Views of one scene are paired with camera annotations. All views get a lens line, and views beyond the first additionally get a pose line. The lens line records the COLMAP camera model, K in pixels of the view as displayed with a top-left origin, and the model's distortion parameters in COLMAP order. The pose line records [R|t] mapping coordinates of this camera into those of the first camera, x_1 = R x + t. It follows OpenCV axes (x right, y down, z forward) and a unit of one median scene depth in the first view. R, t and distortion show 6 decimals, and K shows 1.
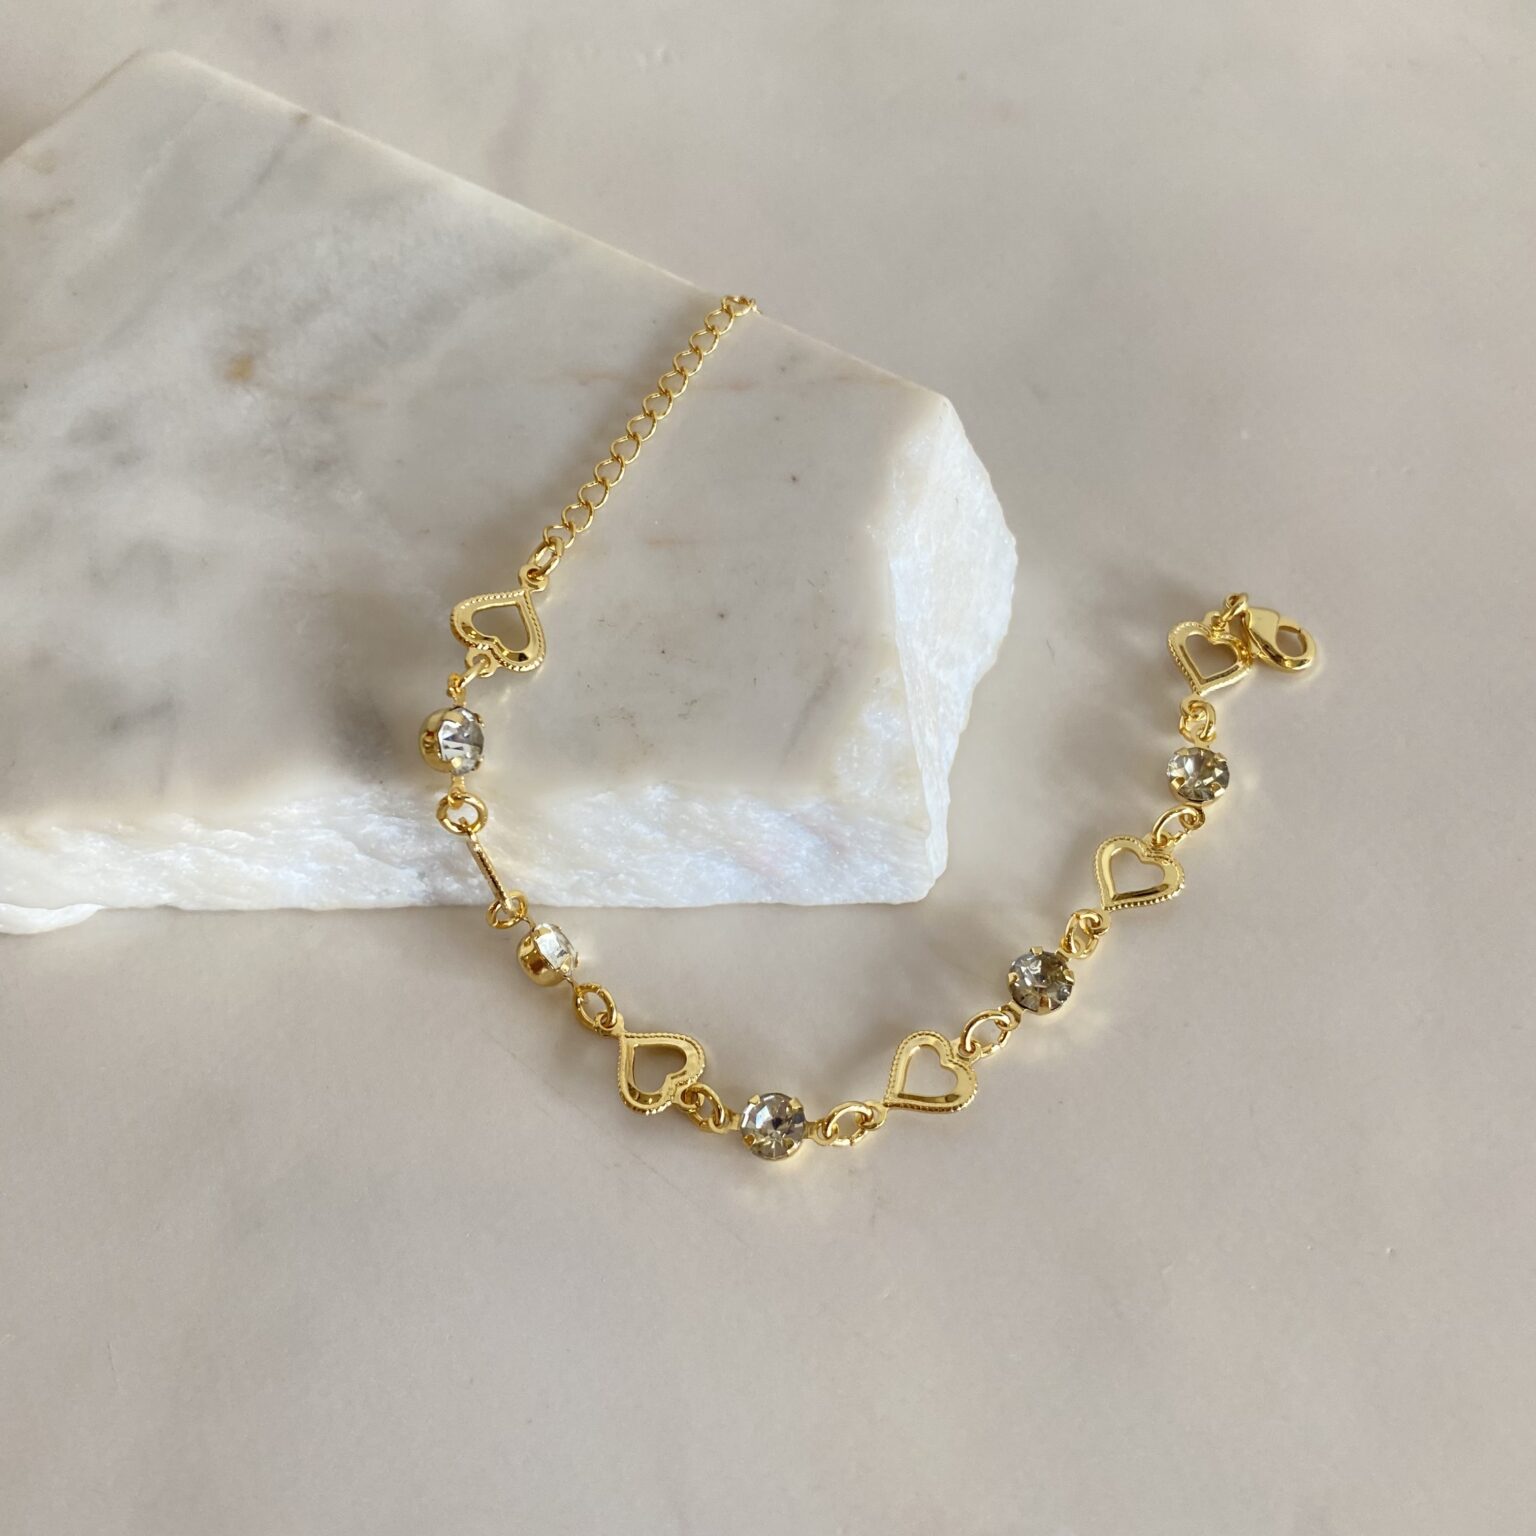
lens RADIAL K [[1600.3, 0, 774.9], [0, 1600.3, 716.5], [0, 0, 1]] dist [0.204763, -0.746138]
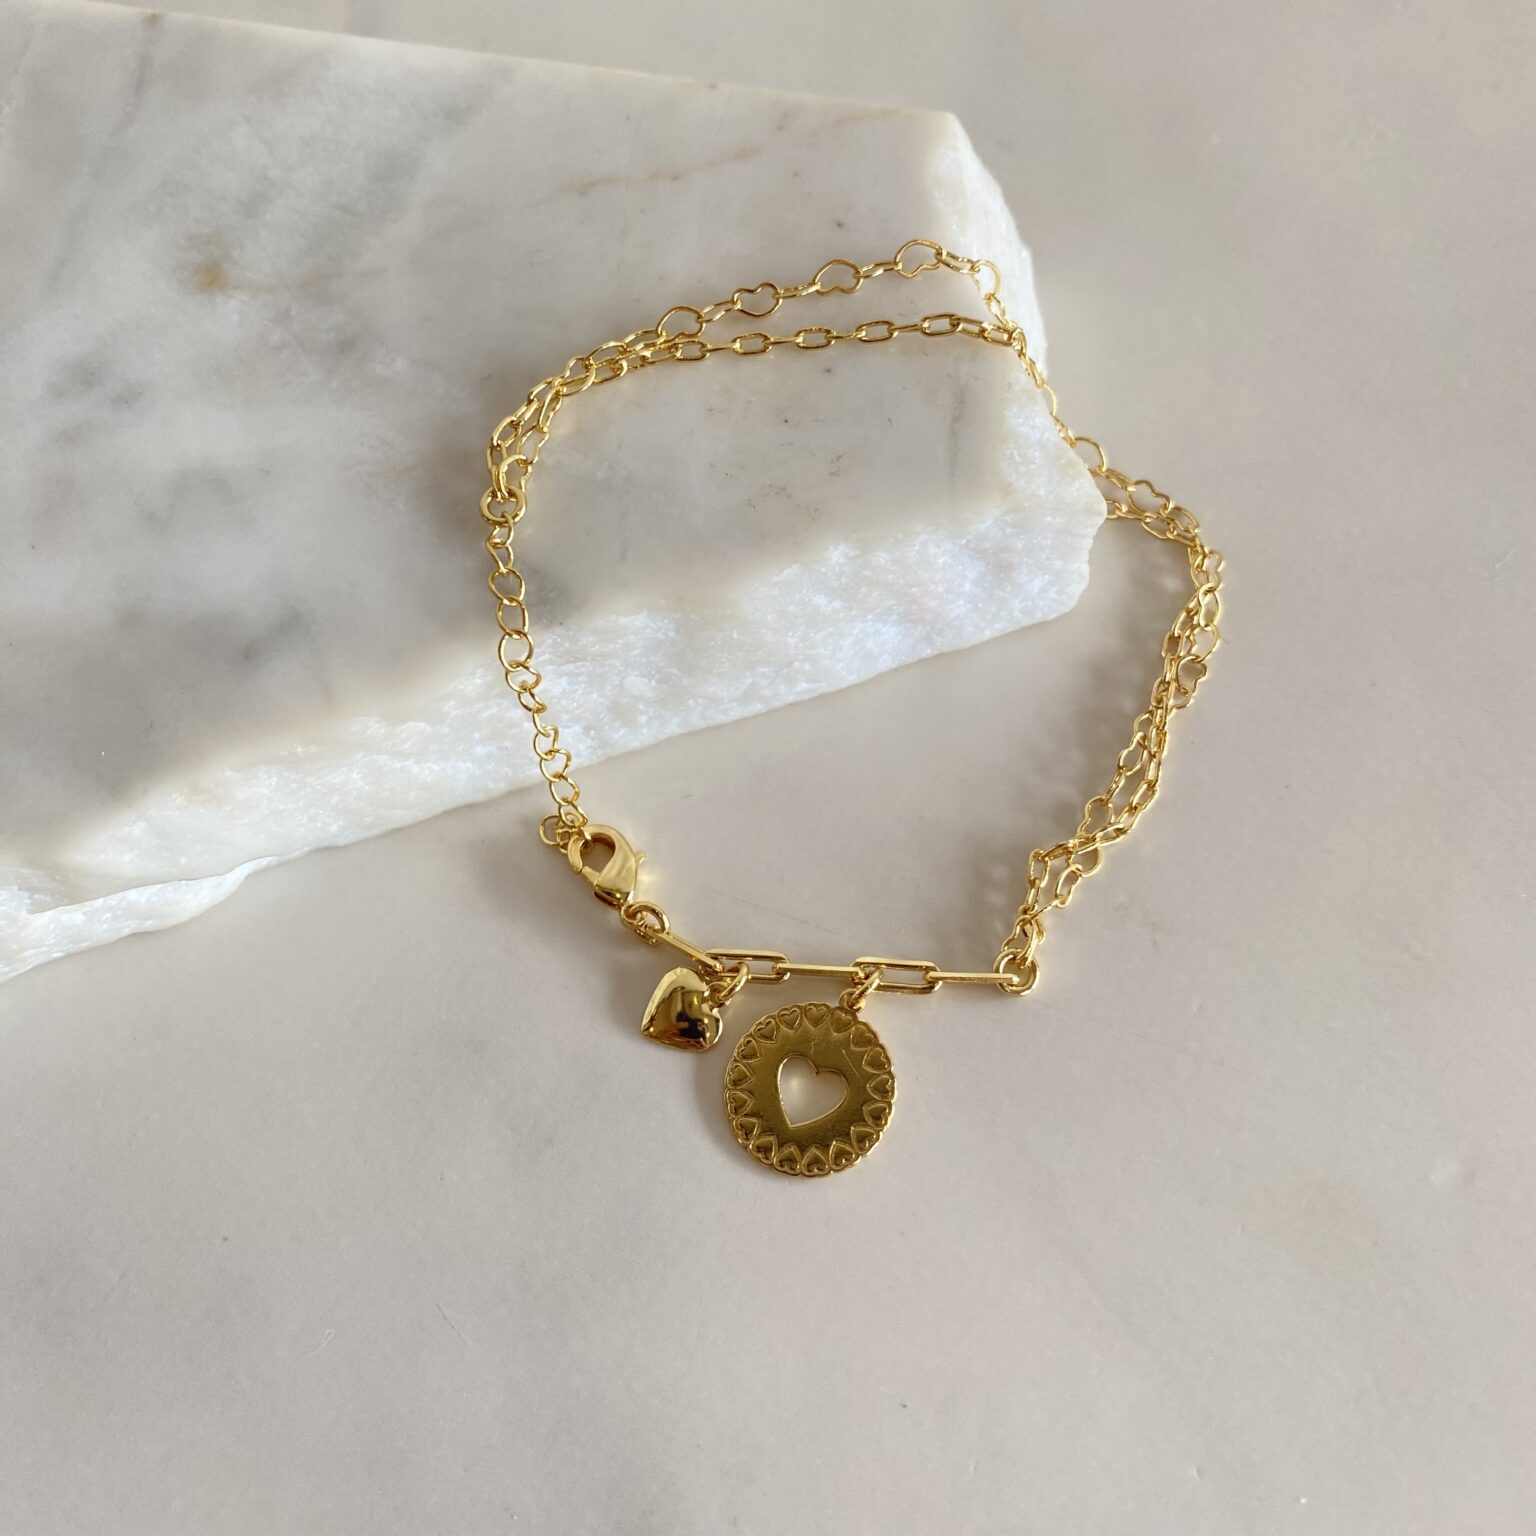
lens RADIAL K [[1589.4, 0, 771.8], [0, 1589.4, 727.8], [0, 0, 1]] dist [0.210126, -0.773111]
pose [[0.944355, -0.291655, 0.152091, -0.266544], [0.284377, 0.956292, 0.068086, 0.065485], [-0.165301, -0.021047, 0.986019, 0.042936]]
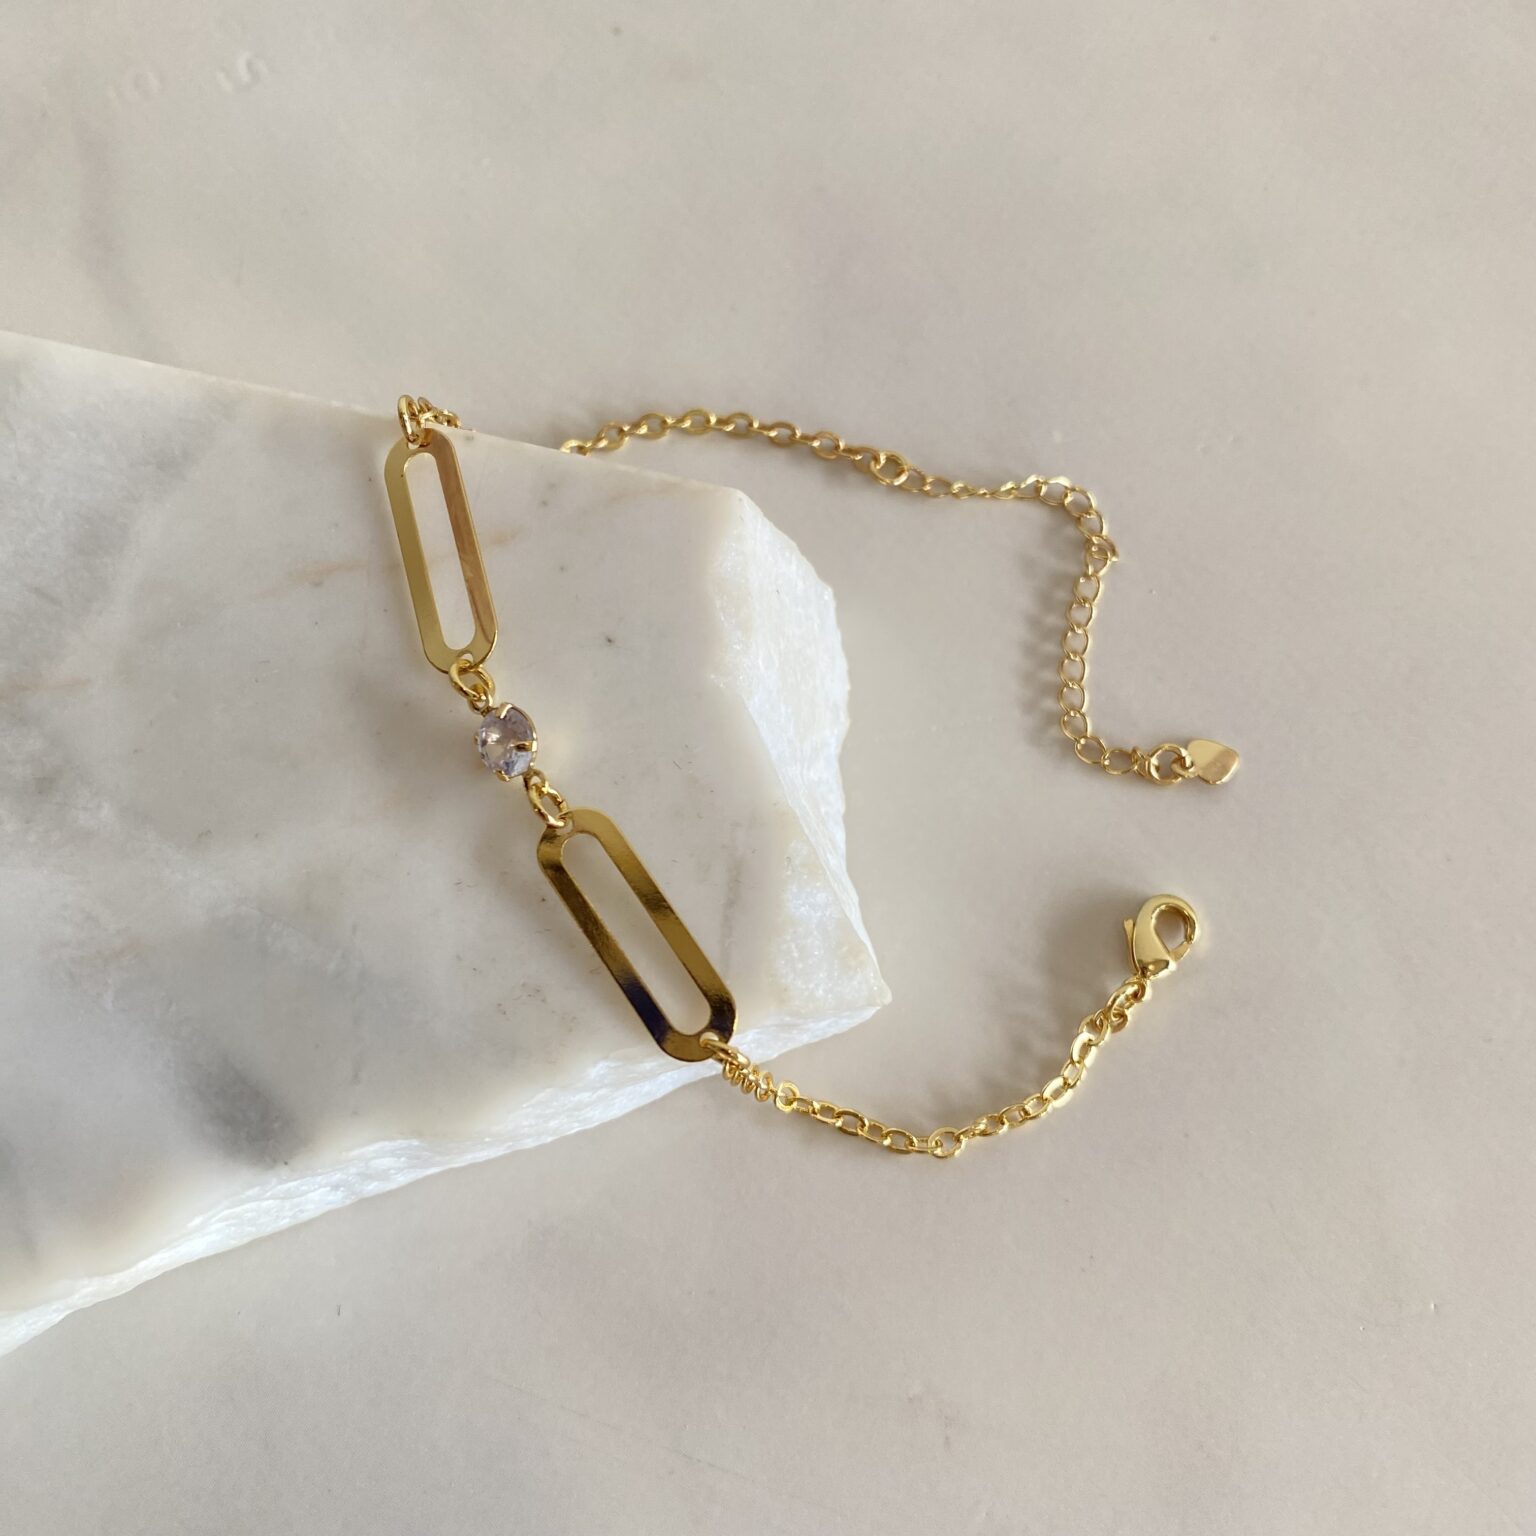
lens RADIAL K [[1627.9, 0, 819.1], [0, 1627.9, 728.8], [0, 0, 1]] dist [0.084686, -0.381185]
pose [[0.927633, -0.314362, 0.201678, -0.076782], [0.268008, 0.936344, 0.226785, -0.276238], [-0.260133, -0.156322, 0.952835, 0.122300]]
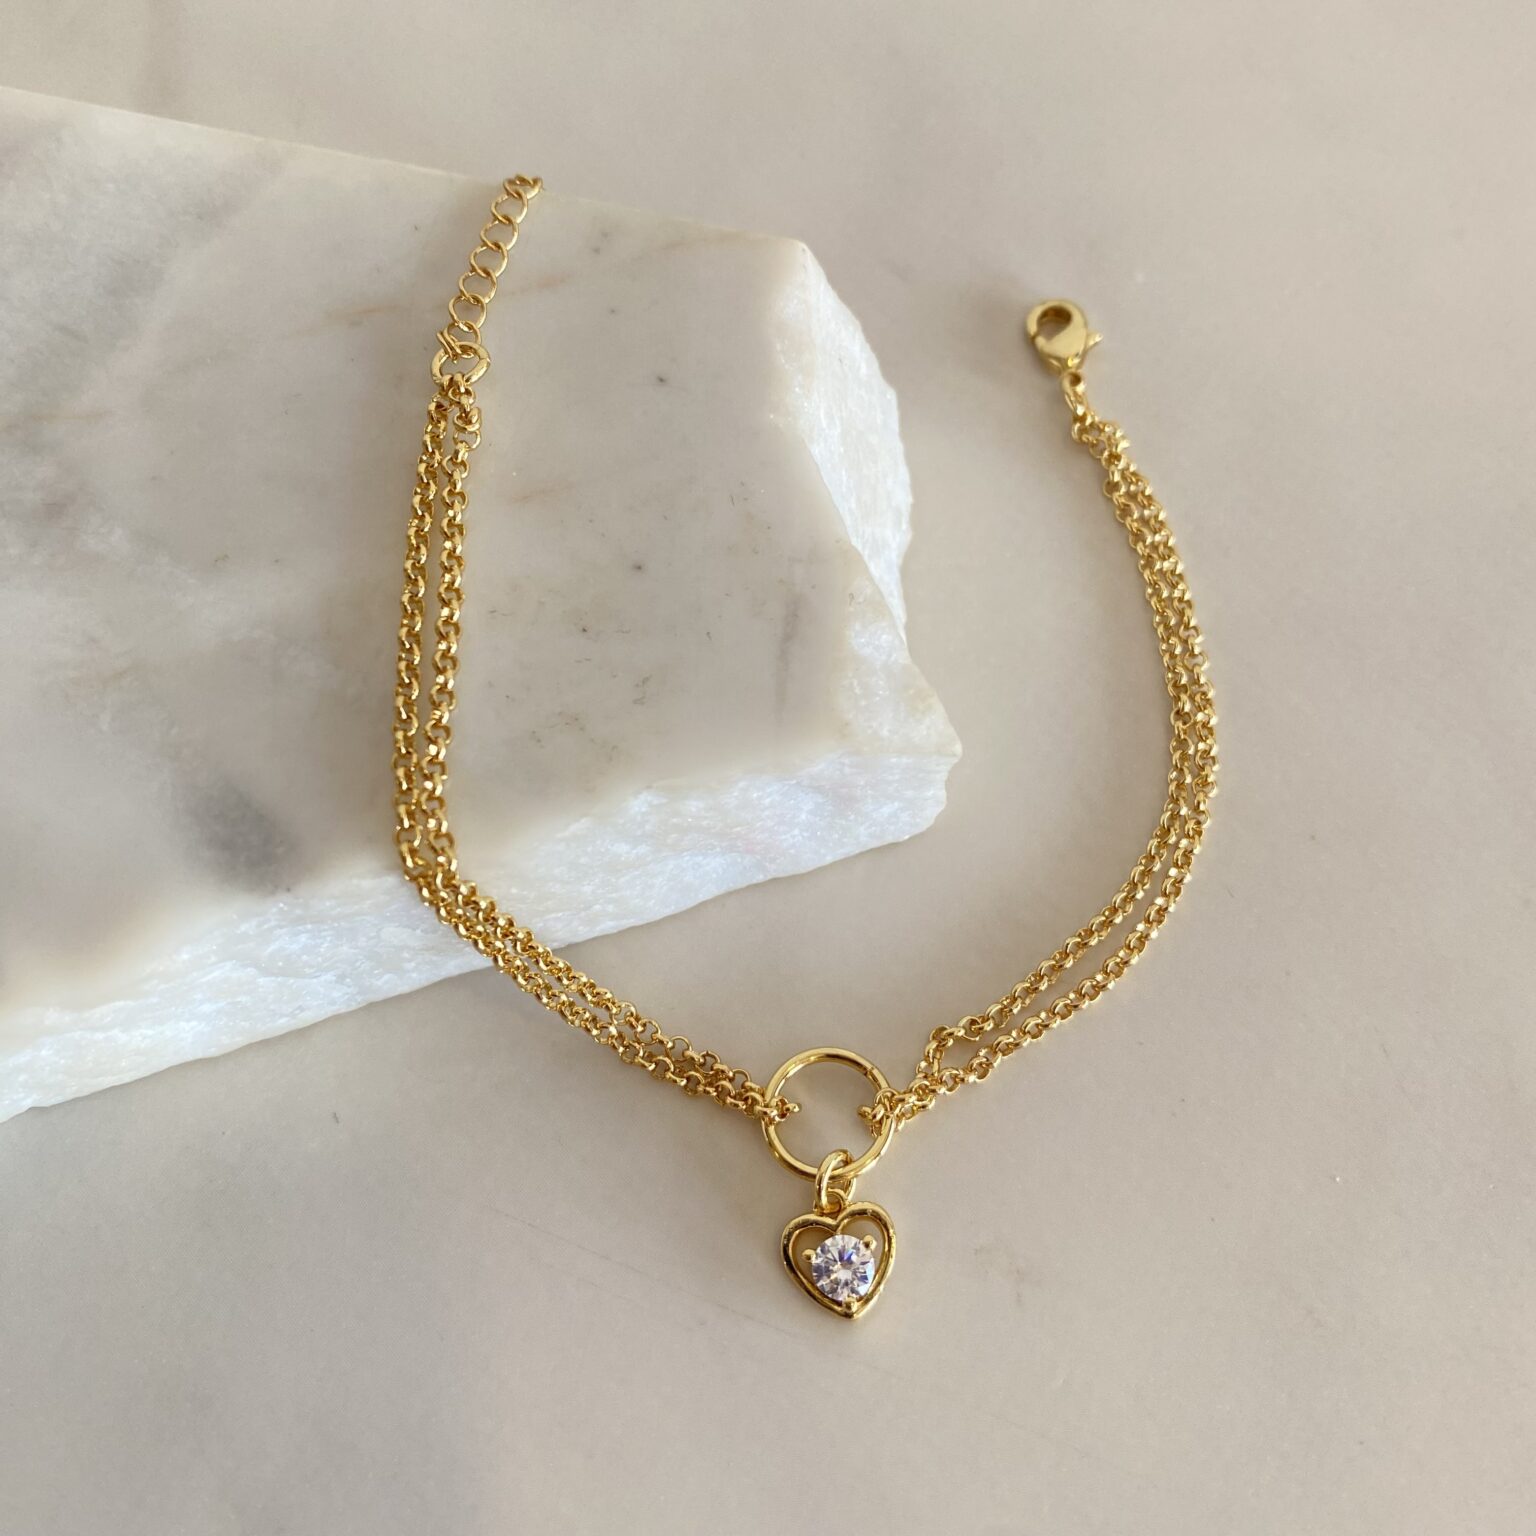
lens RADIAL K [[1627.9, 0, 819.1], [0, 1627.9, 728.8], [0, 0, 1]] dist [0.084686, -0.381185]
pose [[0.936169, -0.275678, 0.218149, -0.144410], [0.254877, 0.959633, 0.118918, -0.057145], [-0.242126, -0.055726, 0.968643, 0.171441]]
